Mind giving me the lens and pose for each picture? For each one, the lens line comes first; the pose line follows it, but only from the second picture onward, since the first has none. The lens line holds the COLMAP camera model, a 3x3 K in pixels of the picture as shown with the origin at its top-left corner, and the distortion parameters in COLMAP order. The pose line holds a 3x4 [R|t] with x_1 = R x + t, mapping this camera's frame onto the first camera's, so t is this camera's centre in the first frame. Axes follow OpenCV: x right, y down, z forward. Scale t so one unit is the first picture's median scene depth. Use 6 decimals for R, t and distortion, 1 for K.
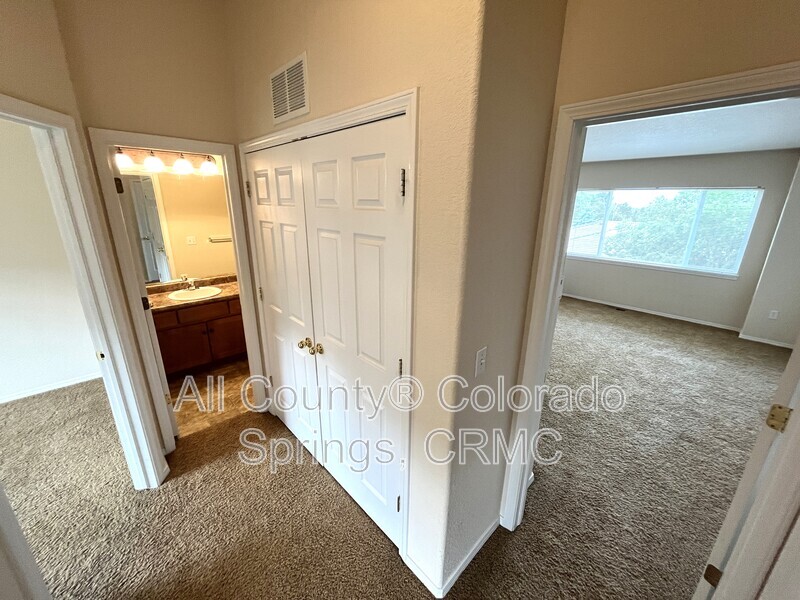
lens RADIAL K [[324.9, 0, 402.3], [0, 324.9, 298.8], [0, 0, 1]] dist [0.006341, -0.000202]
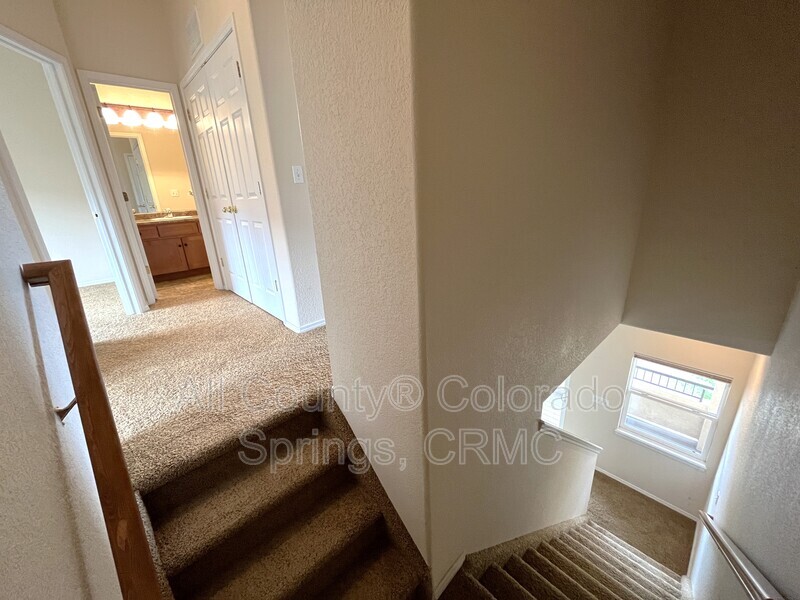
lens RADIAL K [[322.5, 0, 402.5], [0, 322.5, 300.7], [0, 0, 1]] dist [0.000855, -0.000673]
pose [[0.998137, -0.052955, -0.030314, 0.487369], [0.053623, 0.998326, 0.021673, 0.521164], [0.029115, -0.023258, 0.999305, -0.438018]]
